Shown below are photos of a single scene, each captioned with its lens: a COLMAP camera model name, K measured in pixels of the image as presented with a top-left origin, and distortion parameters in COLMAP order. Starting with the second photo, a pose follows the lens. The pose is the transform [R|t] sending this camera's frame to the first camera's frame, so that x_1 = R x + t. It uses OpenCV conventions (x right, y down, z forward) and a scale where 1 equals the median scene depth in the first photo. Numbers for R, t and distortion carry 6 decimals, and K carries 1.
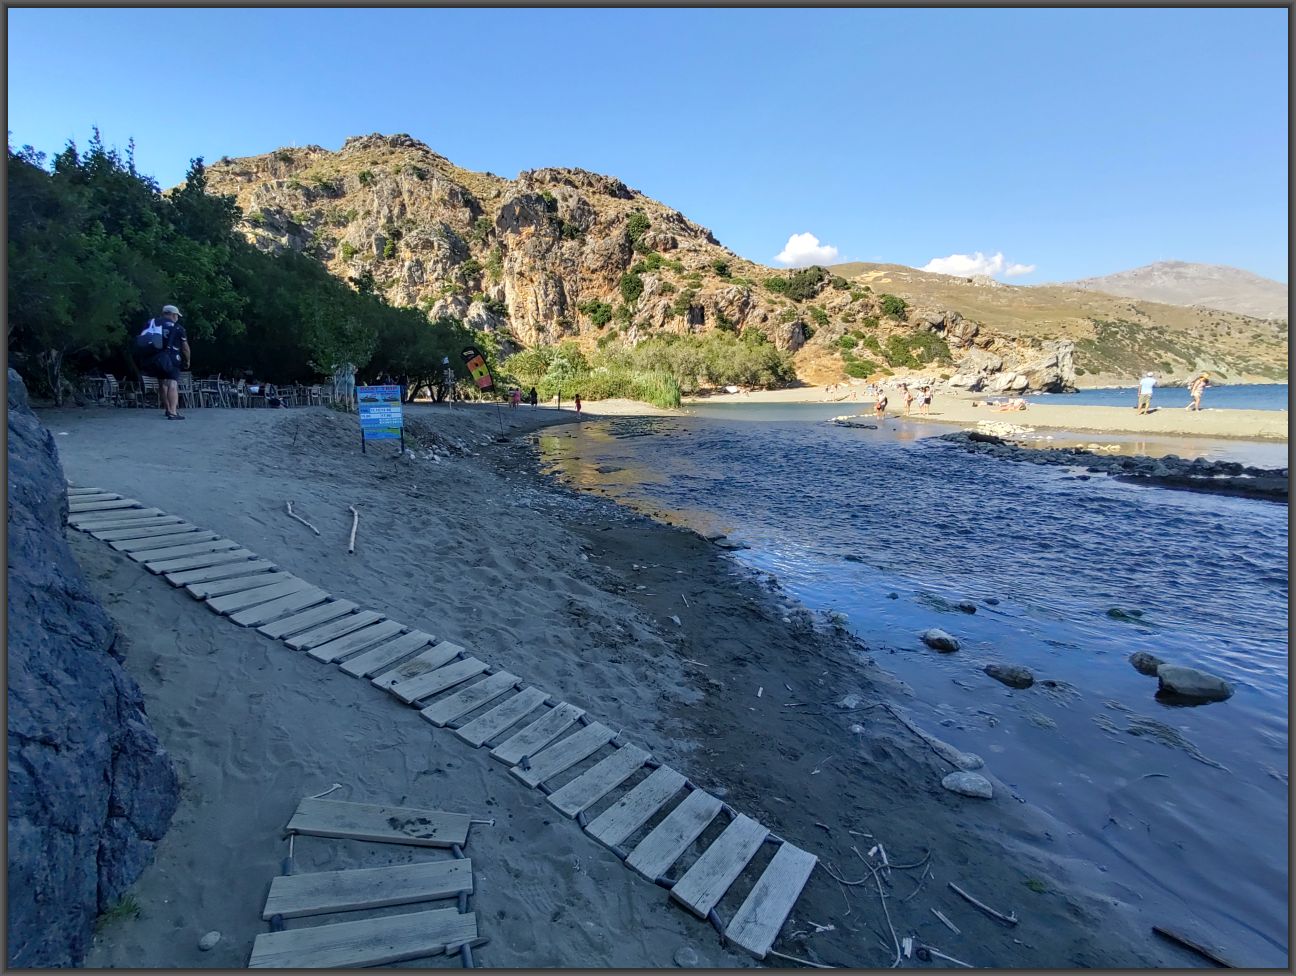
lens RADIAL K [[657.7, 0, 627.0], [0, 657.7, 492.2], [0, 0, 1]] dist [-0.050313, 0.032104]
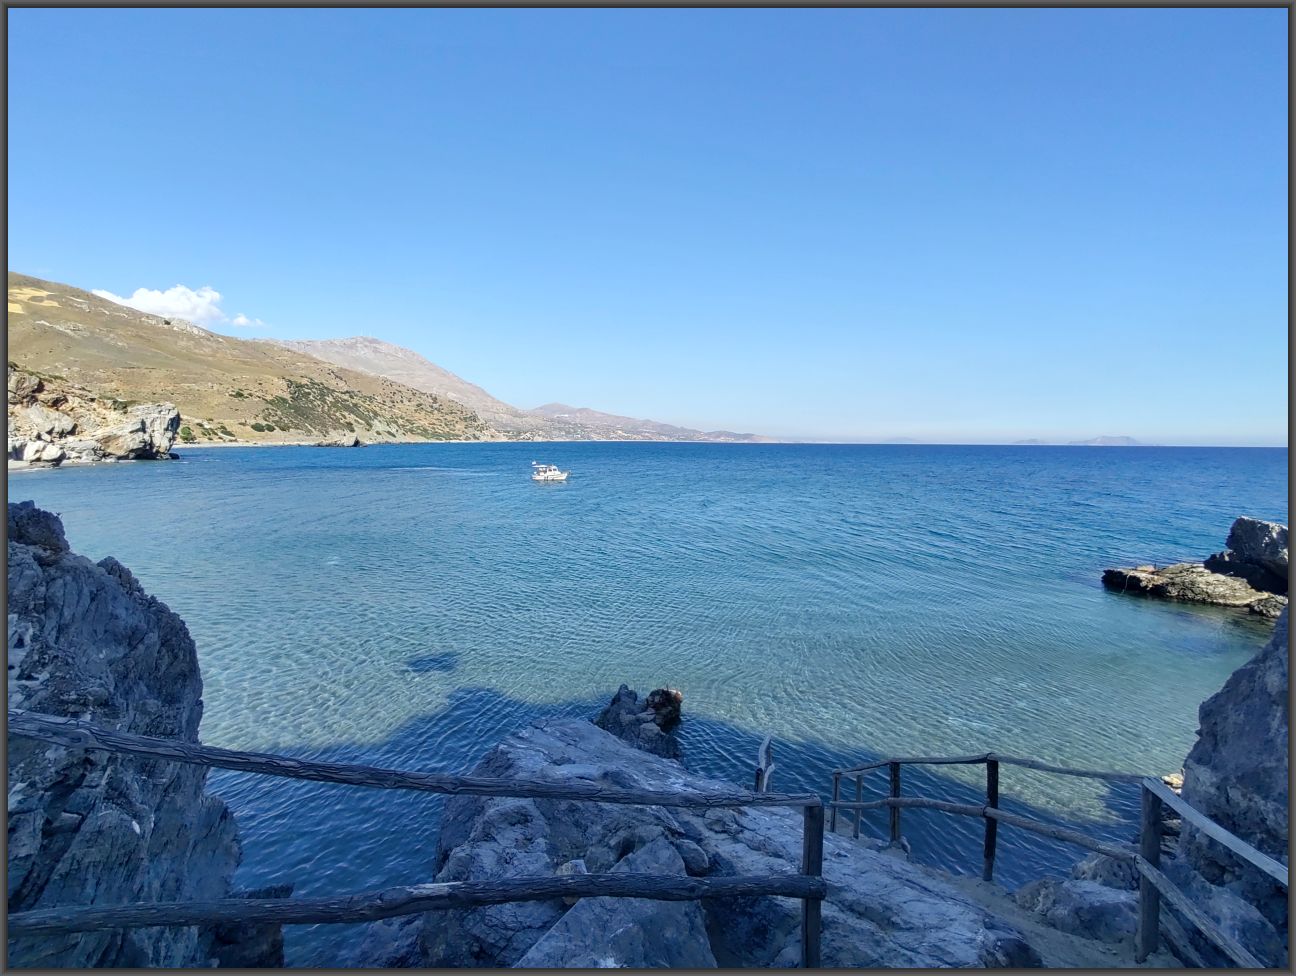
lens RADIAL K [[646.5, 0, 648.0], [0, 646.5, 488.0], [0, 0, 1]] dist [-0.005676, 0.006351]
pose [[0.471988, -0.035478, 0.880891, 0.162823], [0.105351, 0.994300, -0.016403, -0.016755], [-0.875288, 0.100544, 0.473036, -0.090601]]
